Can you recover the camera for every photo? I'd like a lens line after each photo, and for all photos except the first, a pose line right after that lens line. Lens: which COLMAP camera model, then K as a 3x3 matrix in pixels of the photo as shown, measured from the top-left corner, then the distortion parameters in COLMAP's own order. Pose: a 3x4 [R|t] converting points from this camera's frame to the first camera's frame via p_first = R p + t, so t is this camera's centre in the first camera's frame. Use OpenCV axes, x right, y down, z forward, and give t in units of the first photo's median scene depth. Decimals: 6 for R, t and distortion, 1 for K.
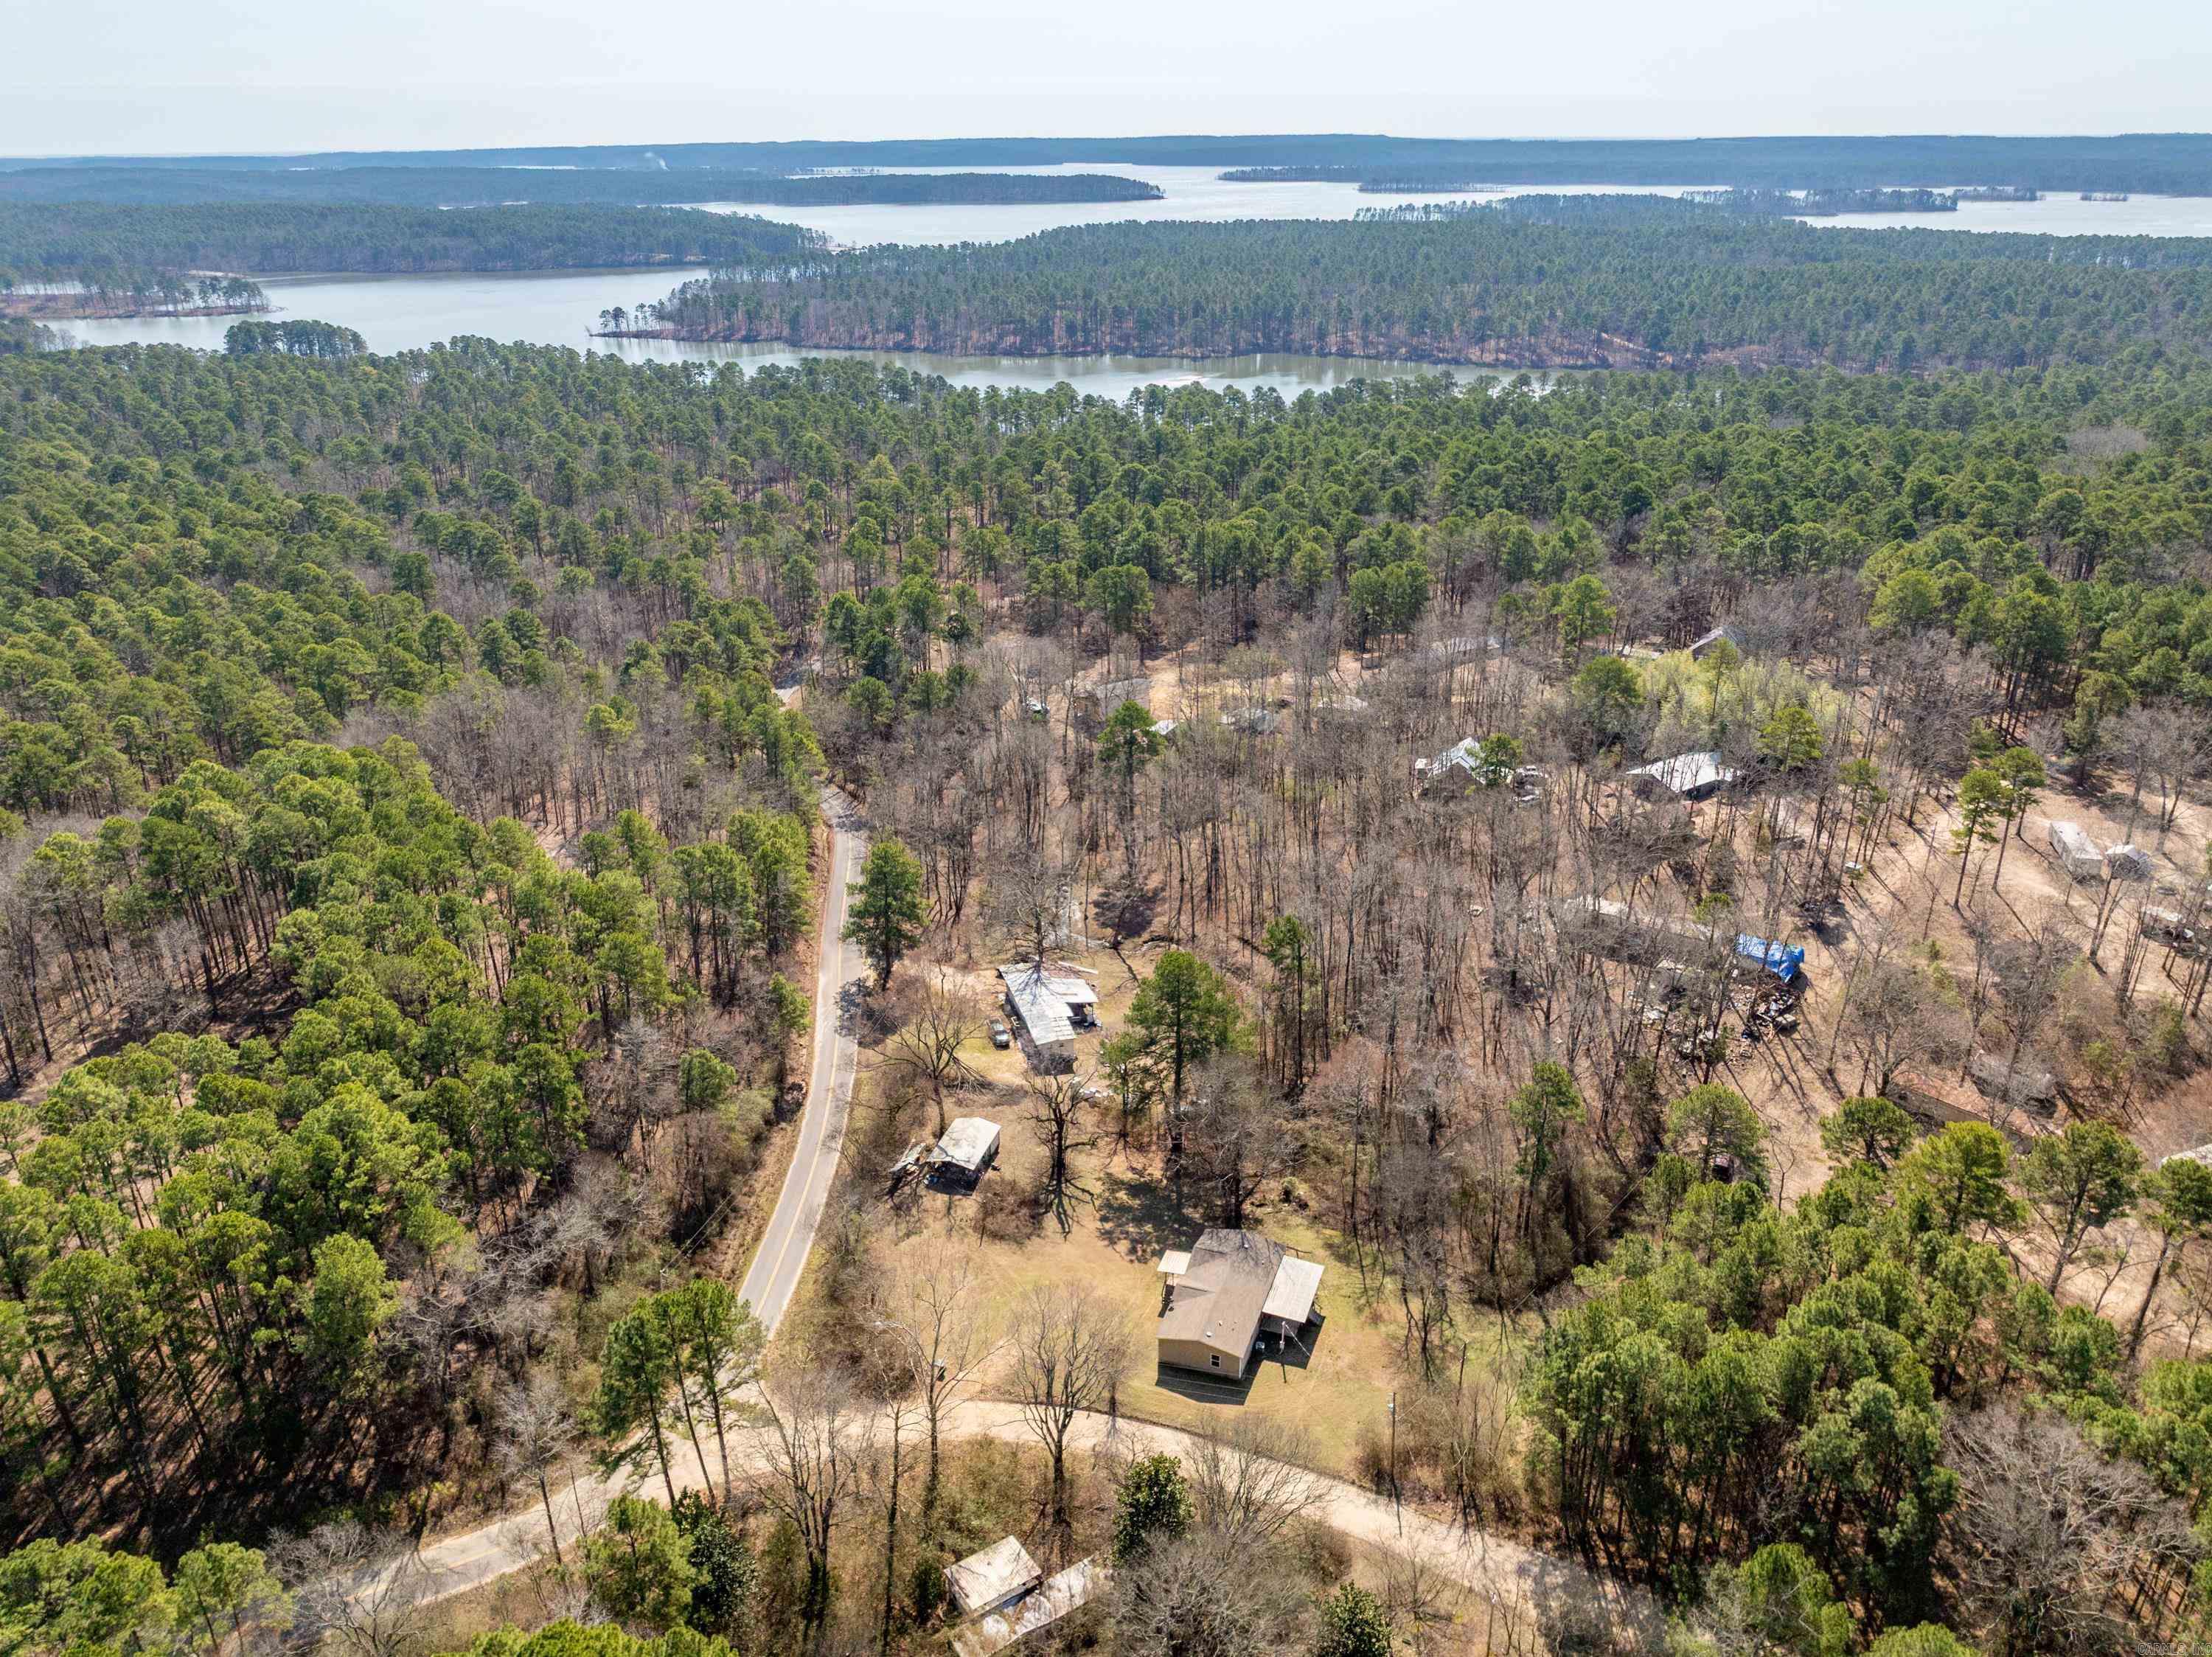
lens RADIAL K [[1565.5, 0, 1102.3], [0, 1565.5, 830.0], [0, 0, 1]] dist [-0.027319, 0.016086]
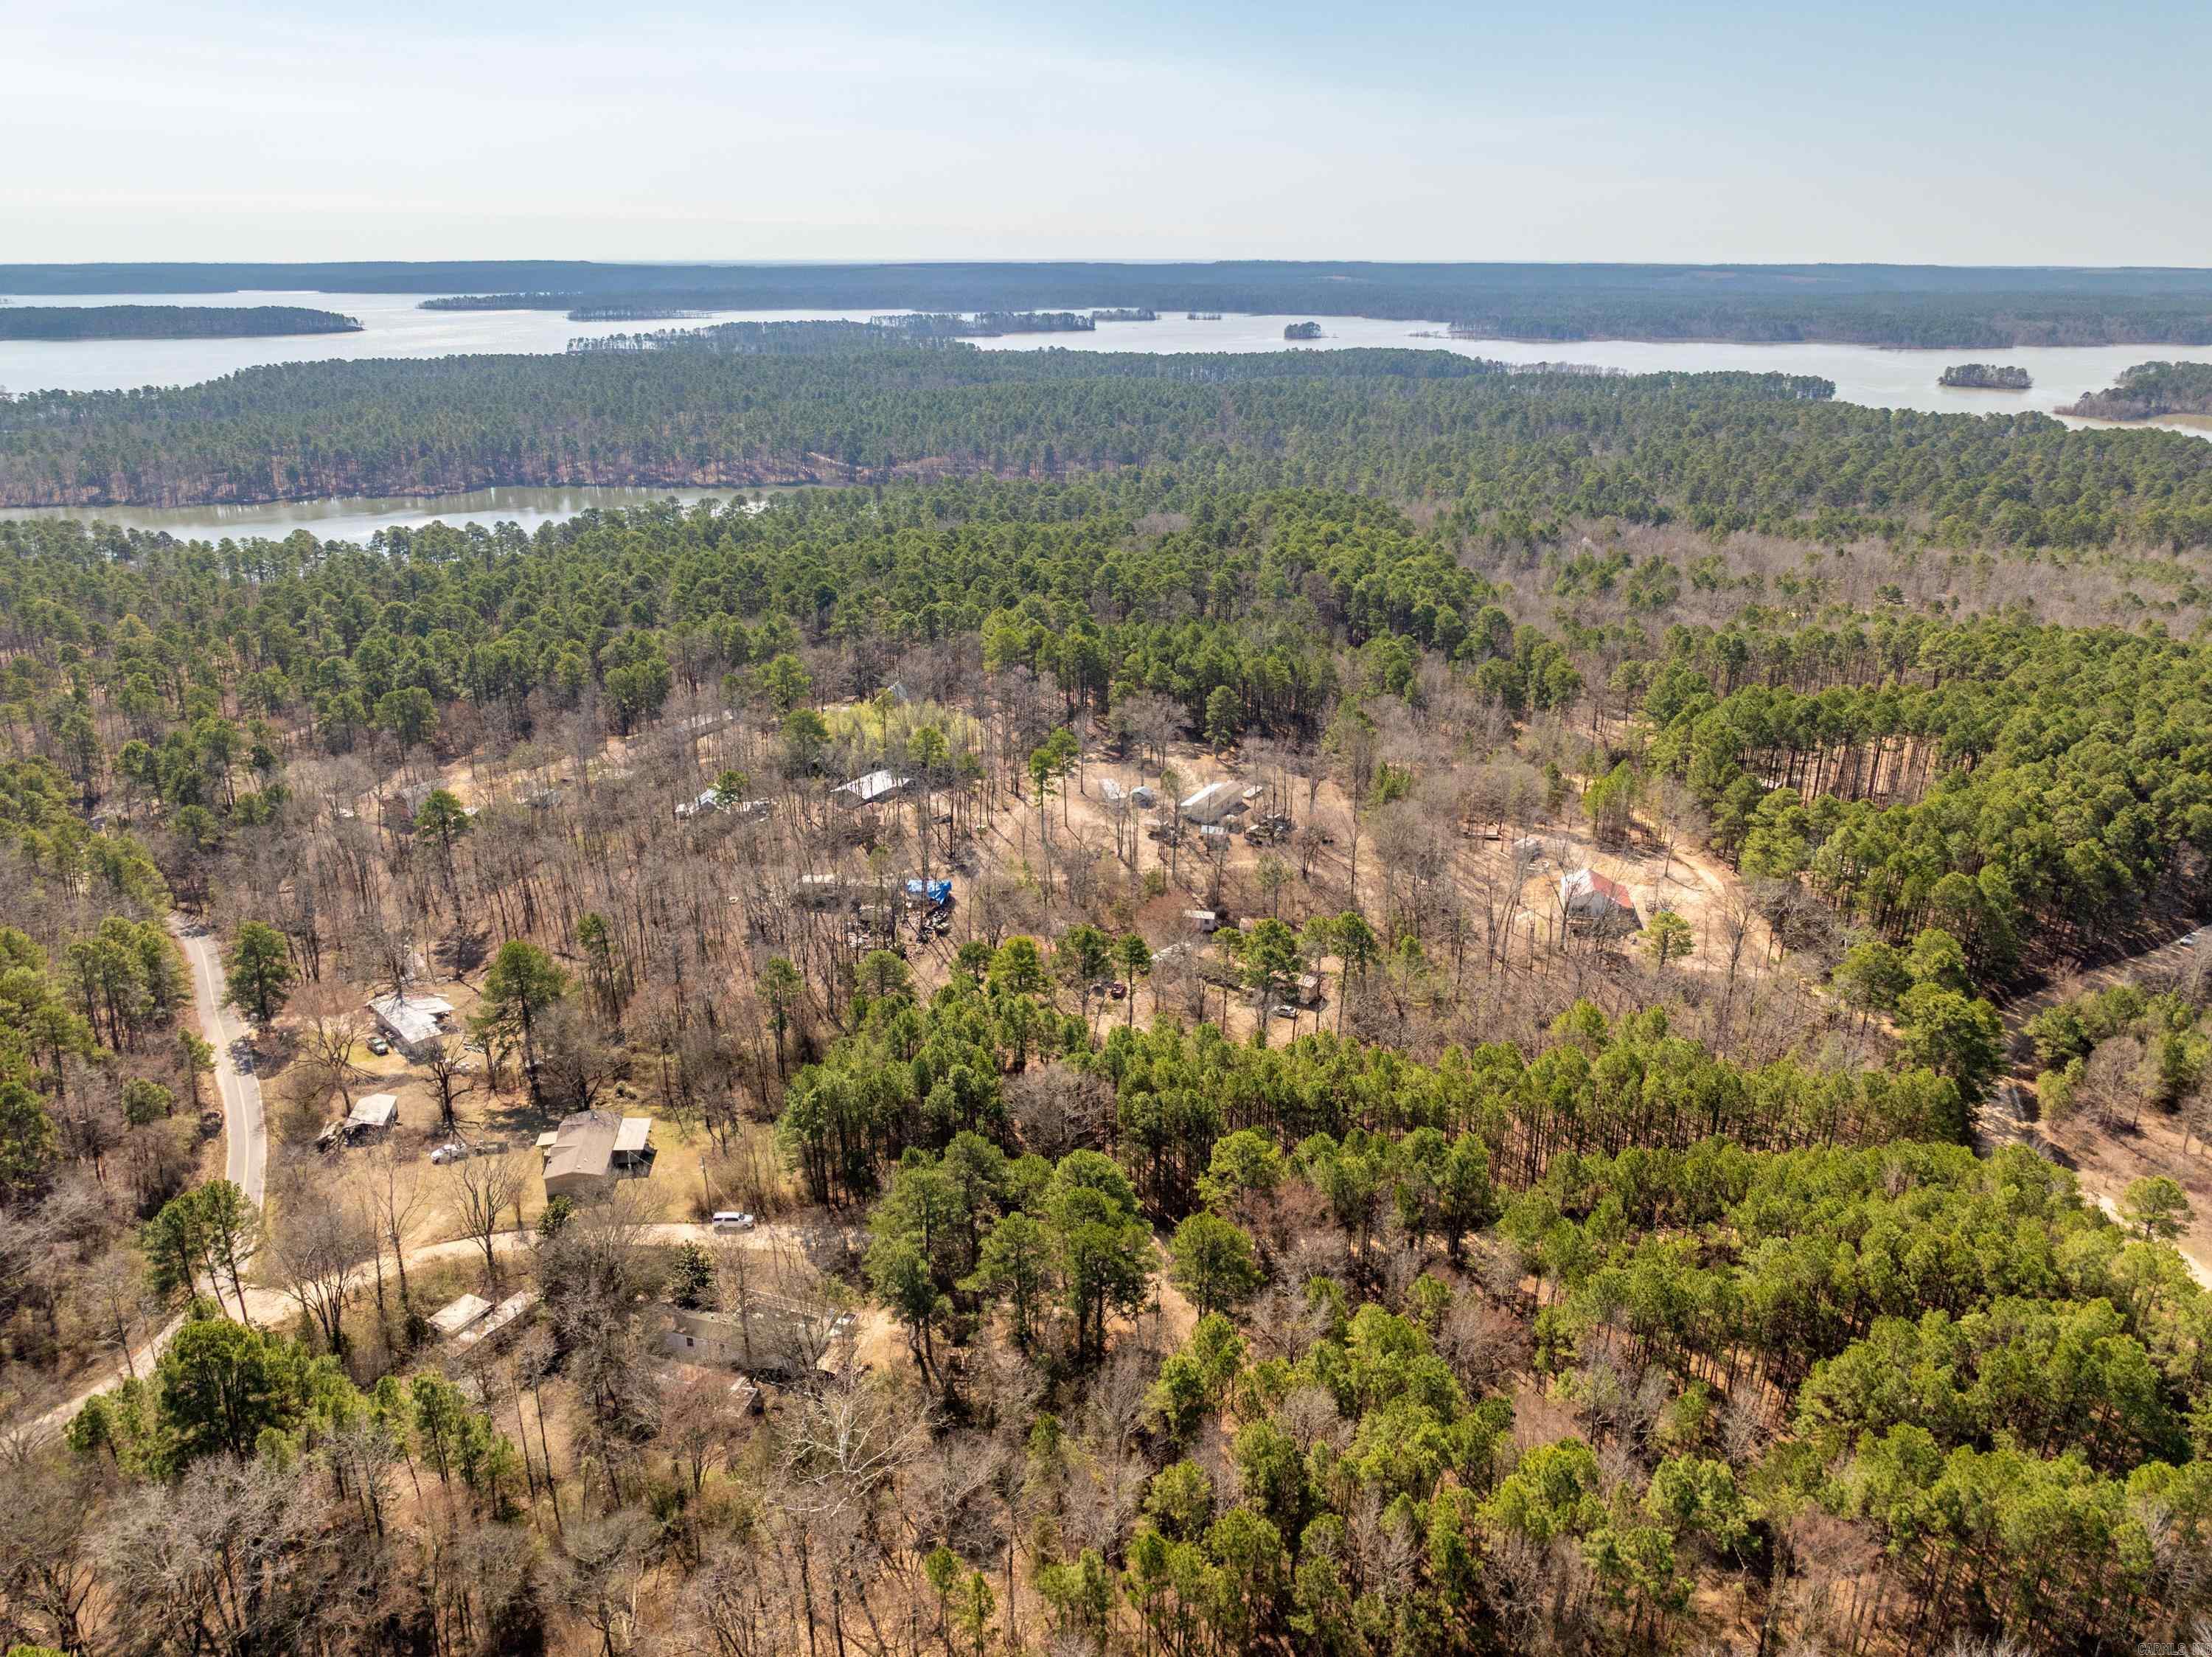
lens RADIAL K [[1580.7, 0, 1101.7], [0, 1580.7, 829.3], [0, 0, 1]] dist [-0.029512, 0.001741]
pose [[0.895050, -0.144166, 0.422022, -0.033997], [0.172457, 0.984578, -0.029419, 0.062028], [-0.411272, 0.099112, 0.906108, -0.282431]]
